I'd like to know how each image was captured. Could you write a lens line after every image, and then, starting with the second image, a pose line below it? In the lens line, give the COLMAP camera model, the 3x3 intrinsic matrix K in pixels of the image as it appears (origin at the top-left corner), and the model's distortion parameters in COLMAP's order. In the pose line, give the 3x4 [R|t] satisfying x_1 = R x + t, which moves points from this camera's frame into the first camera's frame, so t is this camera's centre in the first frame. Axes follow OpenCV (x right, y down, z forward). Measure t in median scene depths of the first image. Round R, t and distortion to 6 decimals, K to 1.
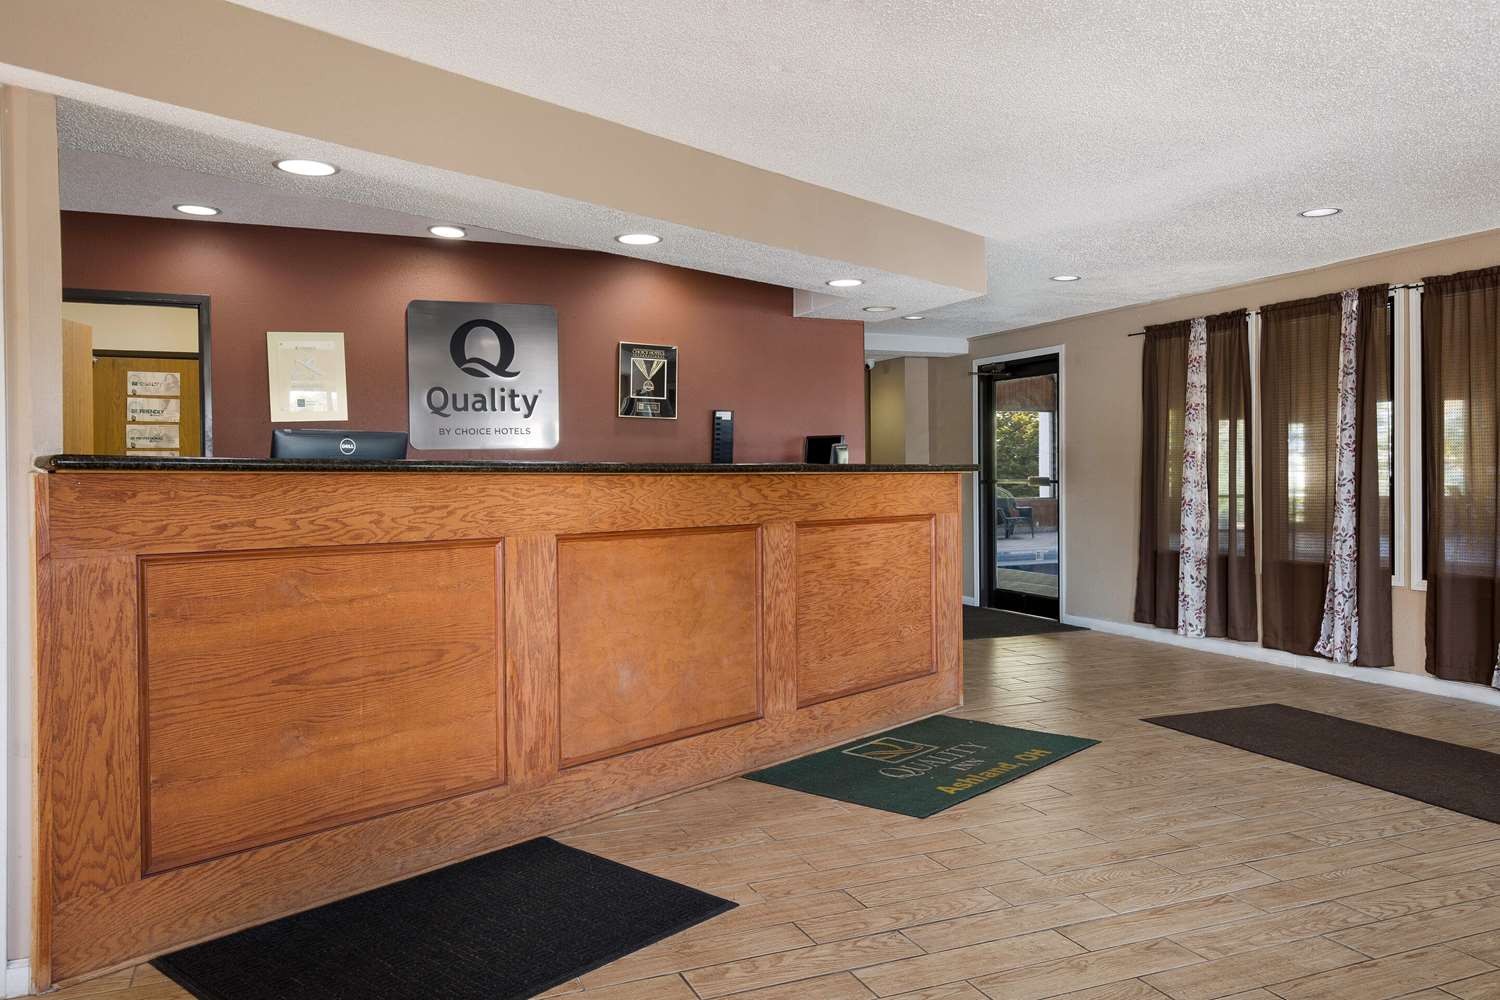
lens RADIAL K [[1097.0, 0, 748.0], [0, 1097.0, 490.5], [0, 0, 1]] dist [0.006137, 0.007255]
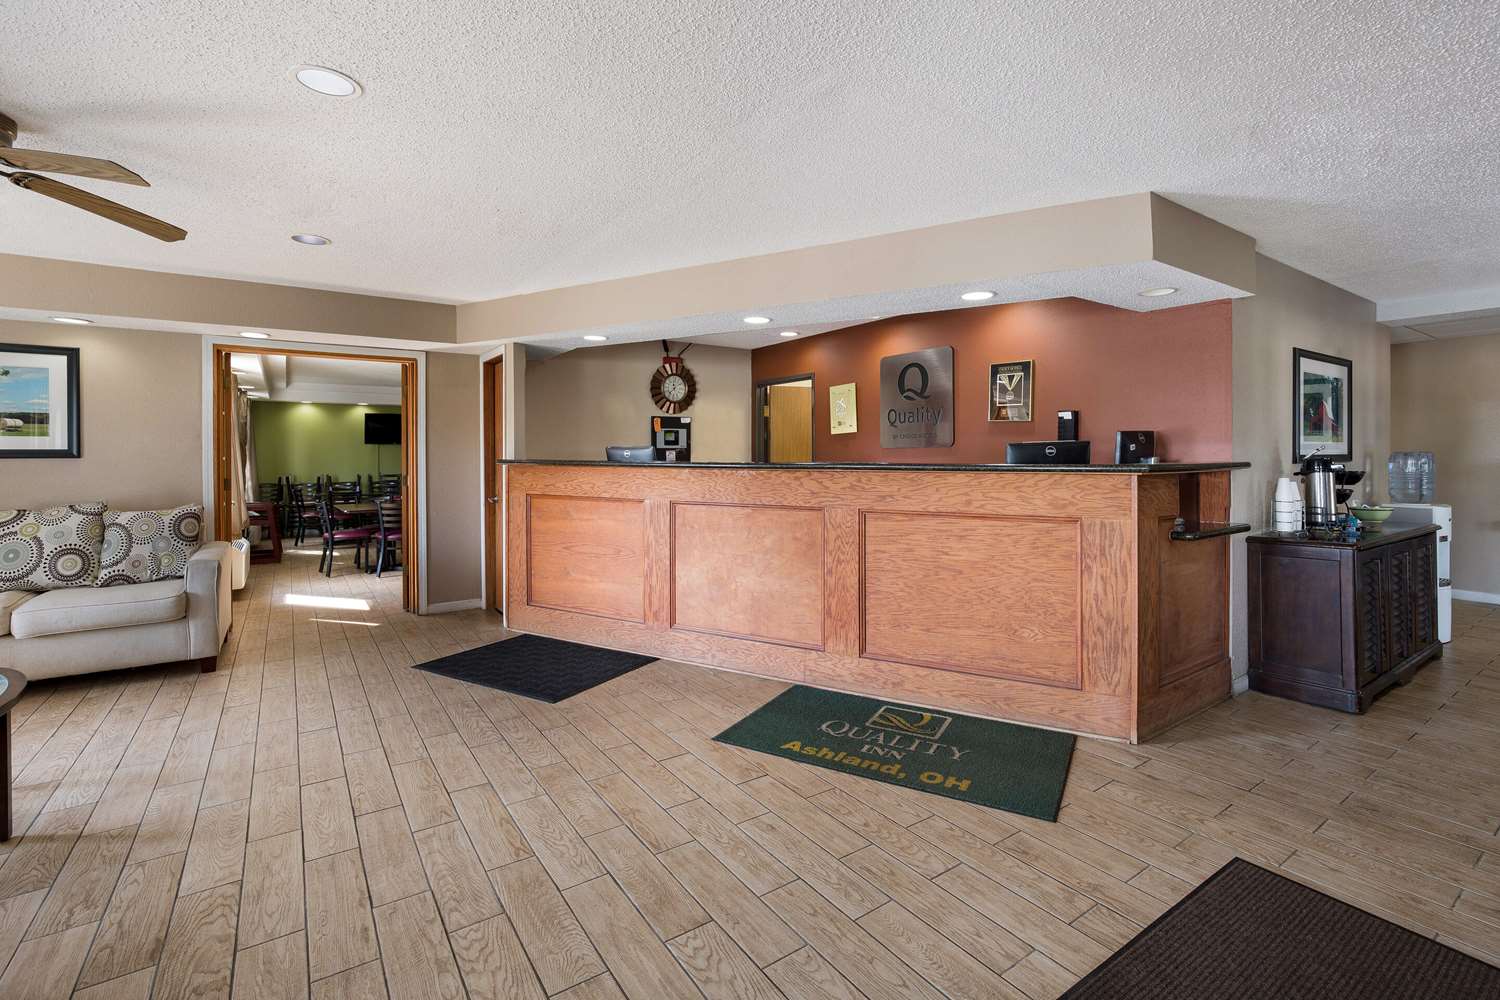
lens RADIAL K [[691.0, 0, 783.0], [0, 691.0, 459.5], [0, 0, 1]] dist [-0.005218, -0.000184]
pose [[0.218311, 0.015433, -0.975757, 0.848808], [-0.013404, 0.999828, 0.012815, -0.039640], [0.975787, 0.010282, 0.218480, 0.784441]]
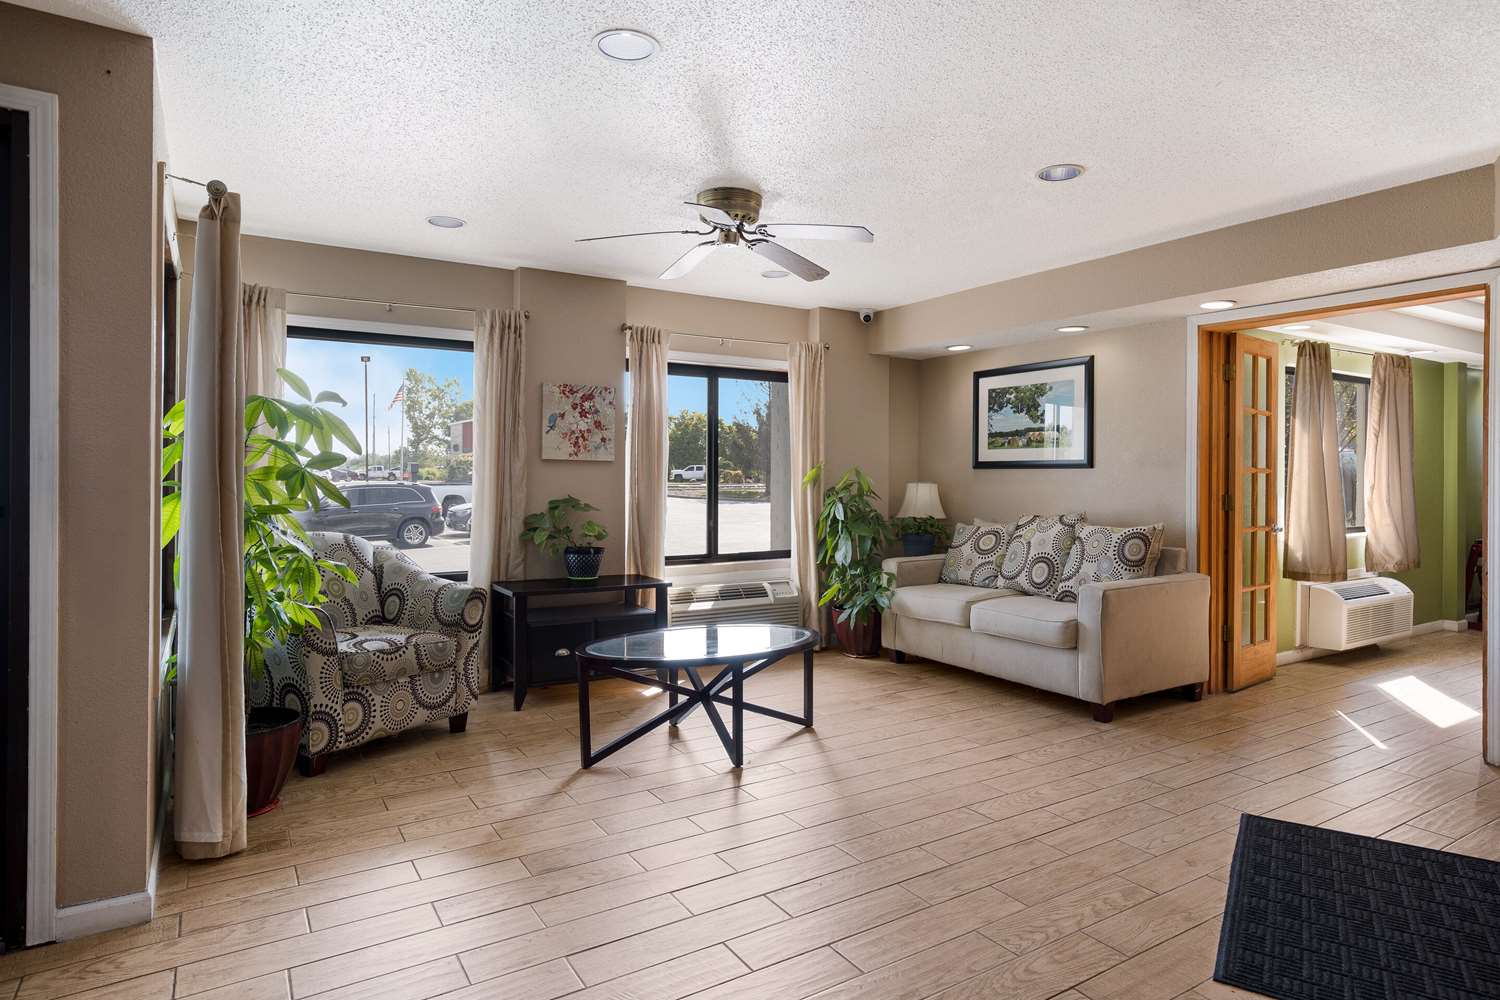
lens RADIAL K [[856.7, 0, 752.0], [0, 856.7, 487.7], [0, 0, 1]] dist [-0.000363, -0.000571]
pose [[-0.987041, 0.006813, -0.160323, 0.329716], [0.001393, 0.999424, 0.033895, -0.029695], [0.160461, 0.033232, -0.986483, 1.122542]]
